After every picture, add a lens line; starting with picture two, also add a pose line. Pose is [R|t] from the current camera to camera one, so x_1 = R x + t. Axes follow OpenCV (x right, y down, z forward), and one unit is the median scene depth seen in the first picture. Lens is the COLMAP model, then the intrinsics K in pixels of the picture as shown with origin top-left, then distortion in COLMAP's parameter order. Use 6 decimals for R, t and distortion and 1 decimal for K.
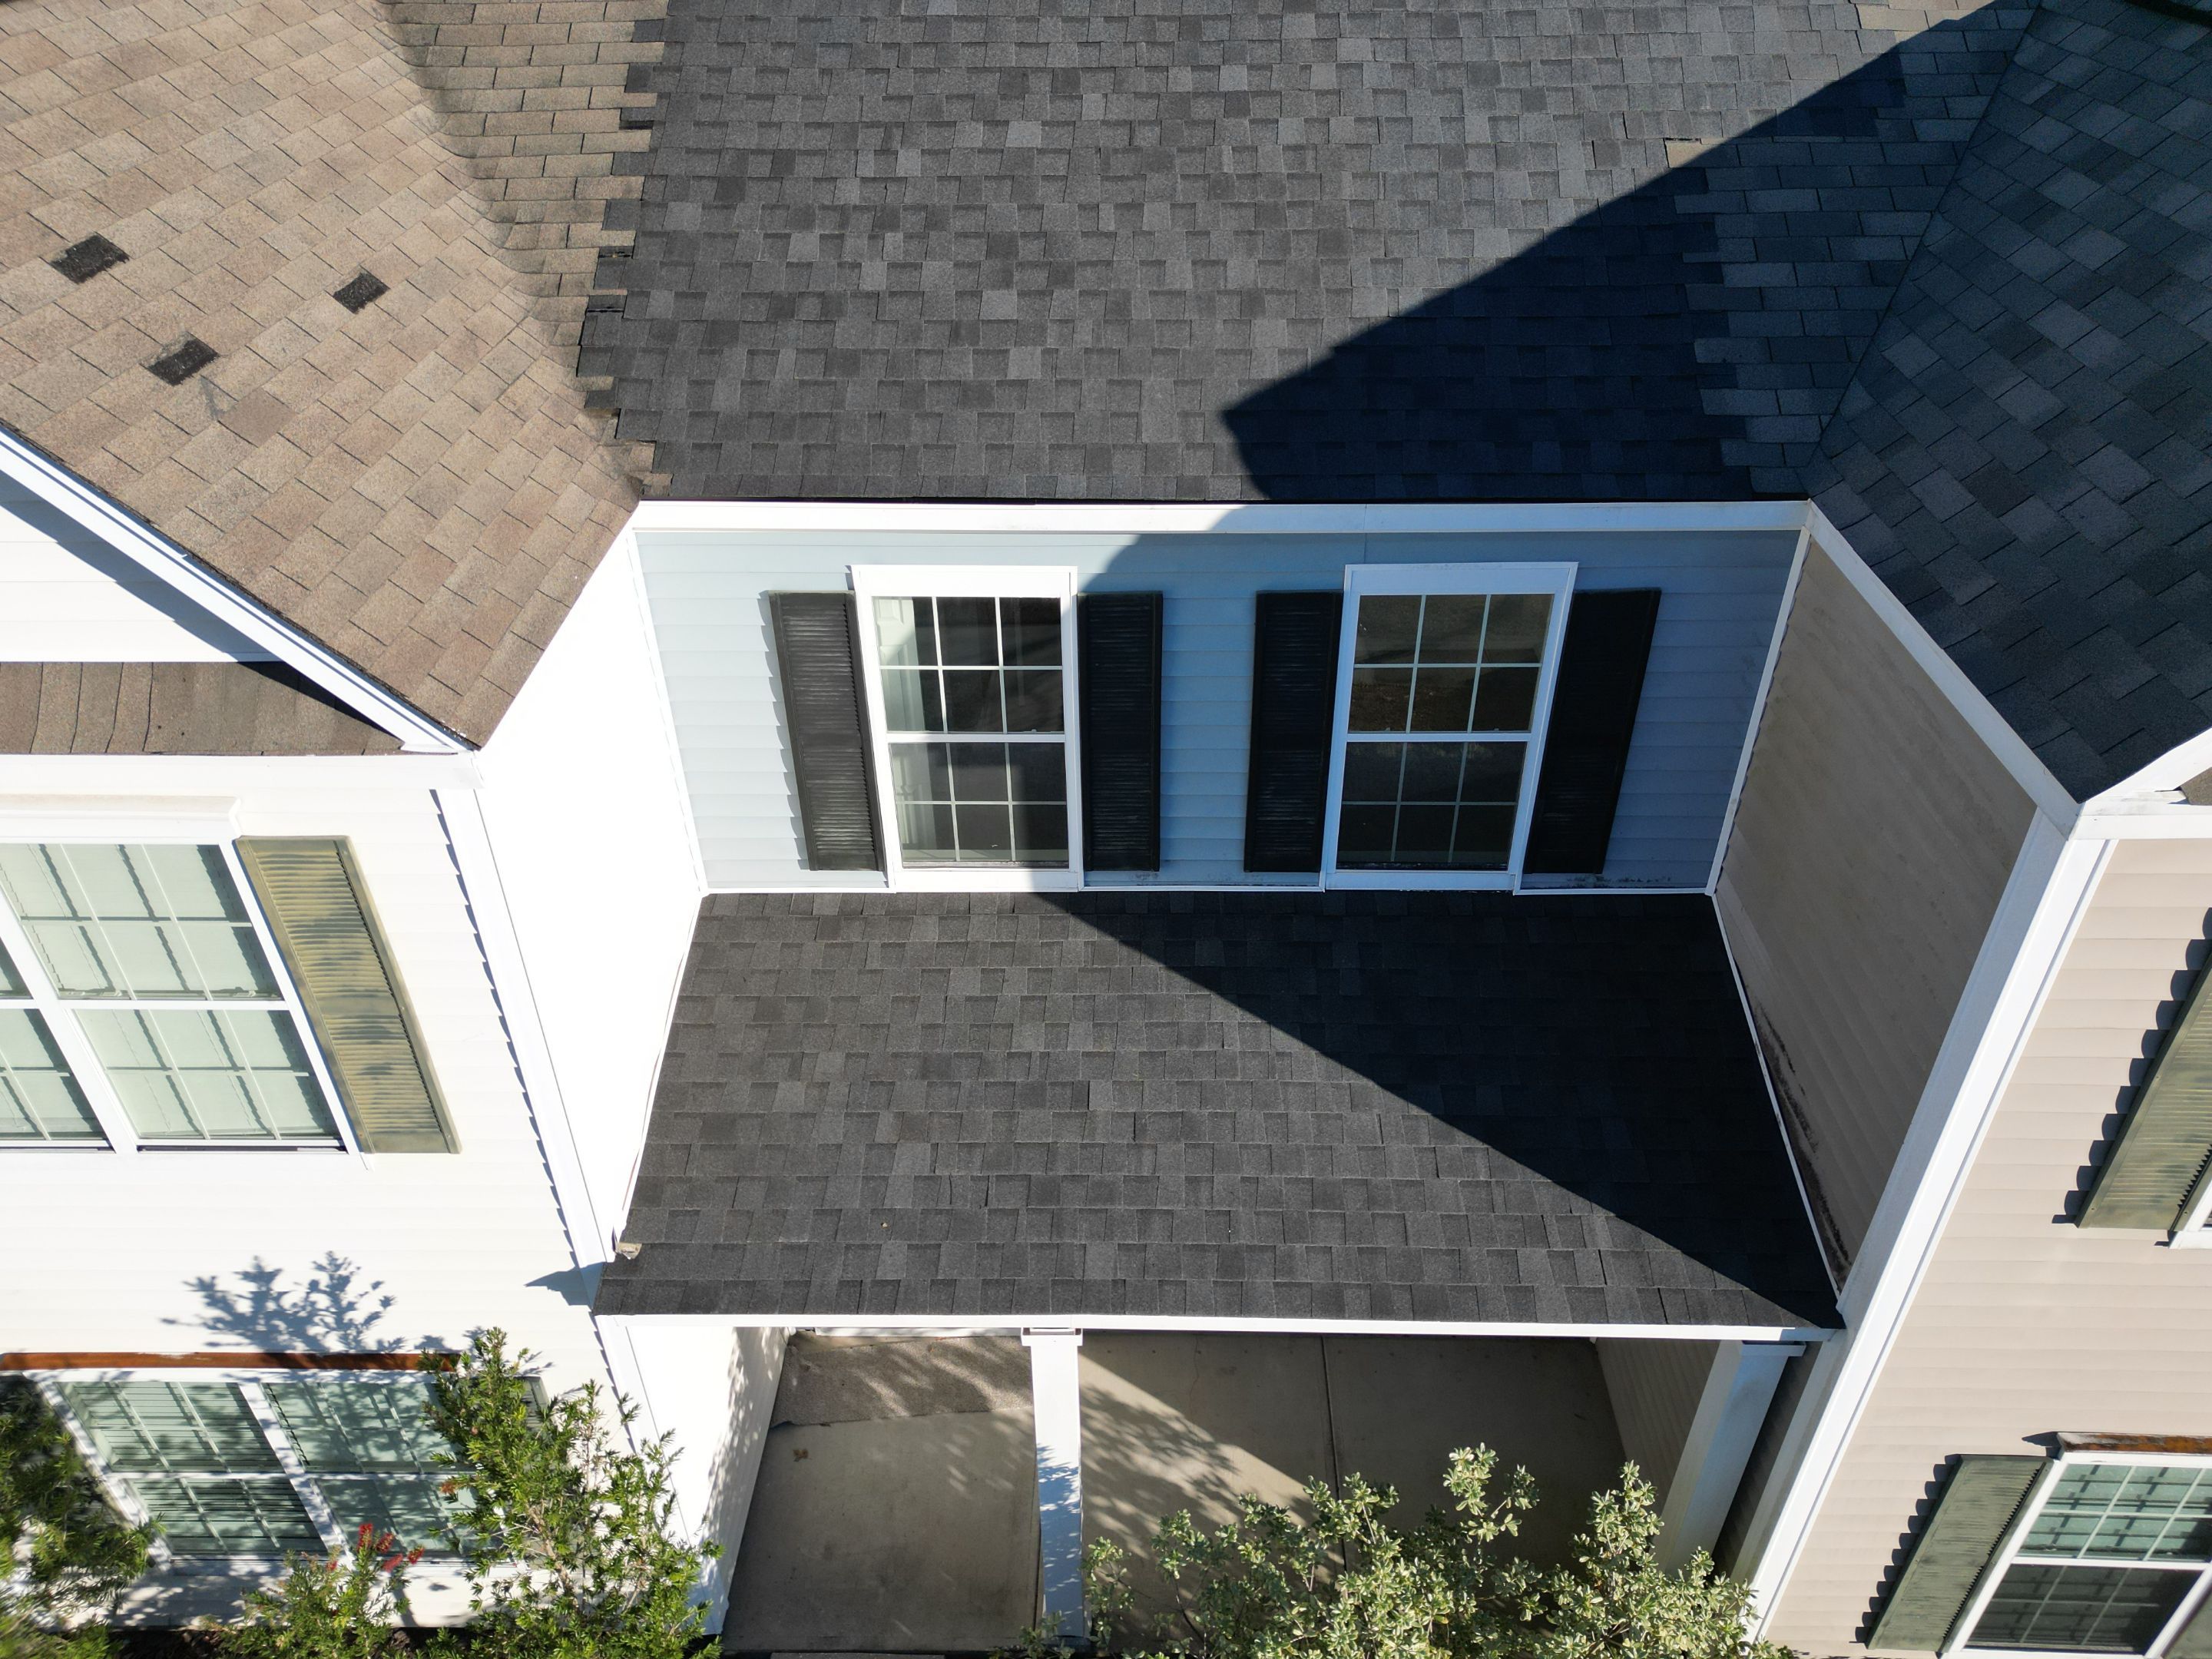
lens RADIAL K [[1545.0, 0, 1106.0], [0, 1545.0, 829.5], [0, 0, 1]] dist [0.053696, -0.058339]
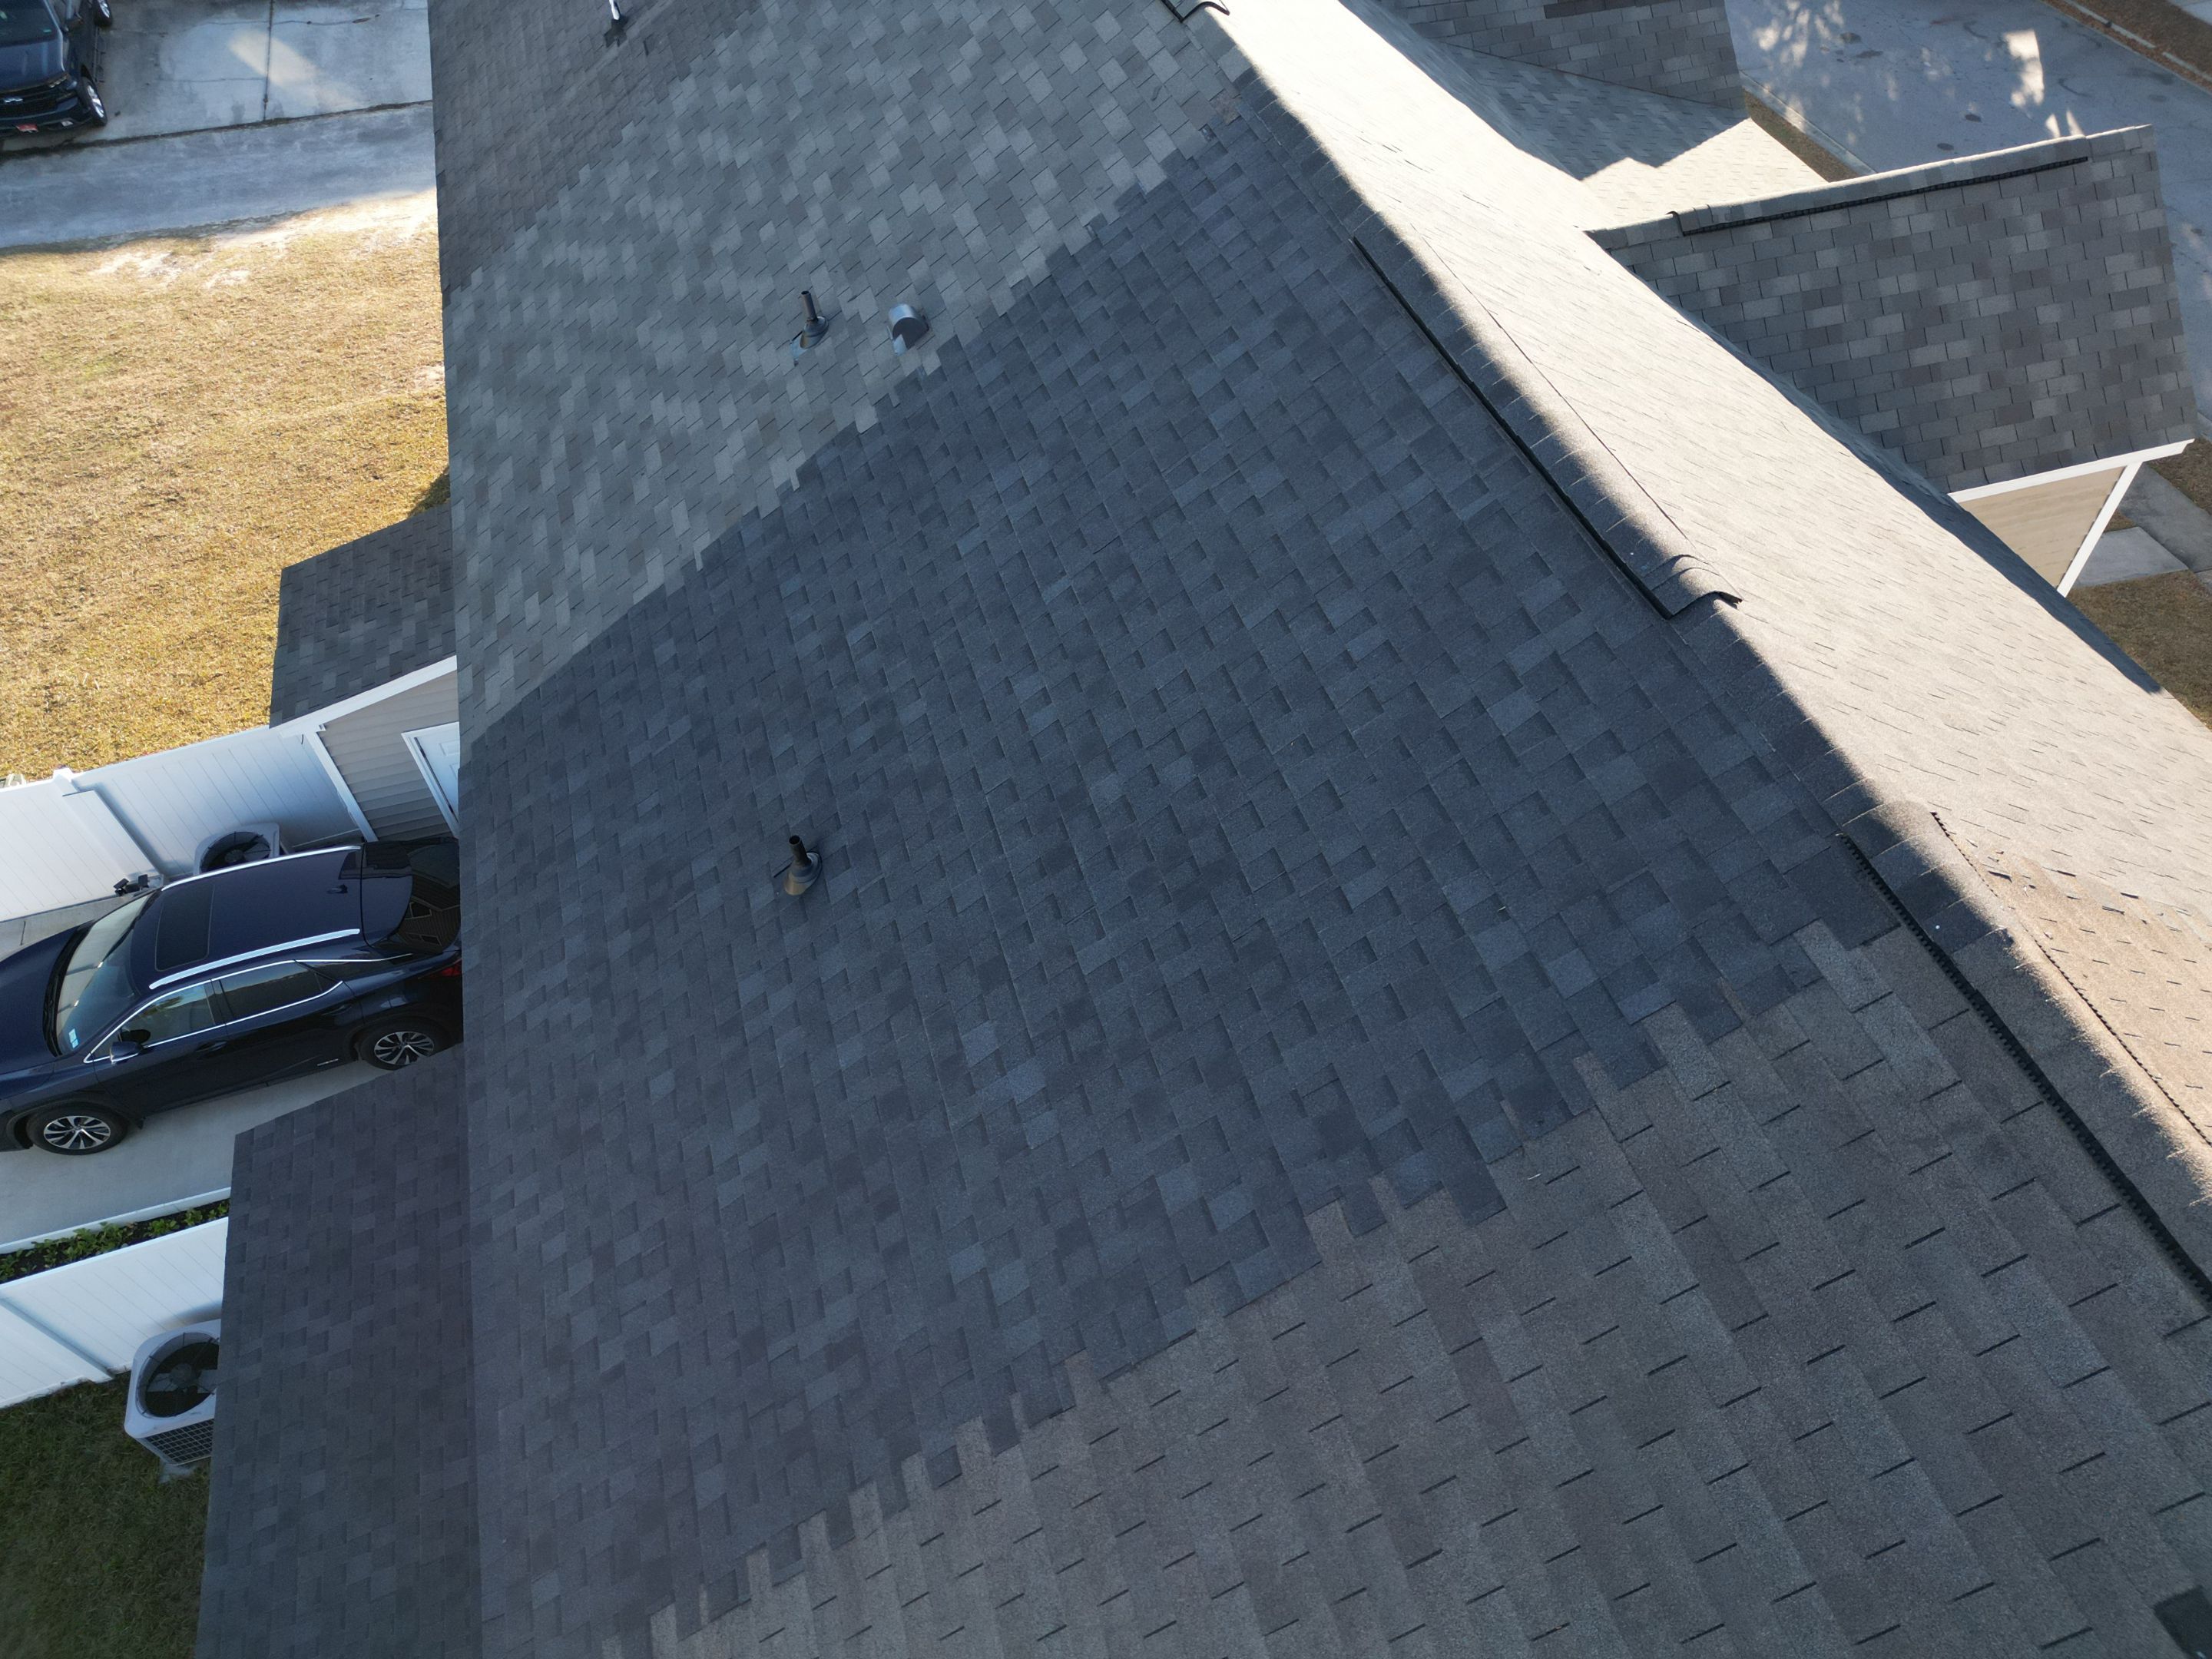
lens RADIAL K [[1544.9, 0, 1107.5], [0, 1544.9, 823.3], [0, 0, 1]] dist [0.063971, -0.070281]
pose [[-0.306789, -0.703434, 0.641141, -0.629641], [0.567887, 0.405294, 0.716409, -1.753298], [-0.763796, 0.583881, 0.275132, 1.340402]]
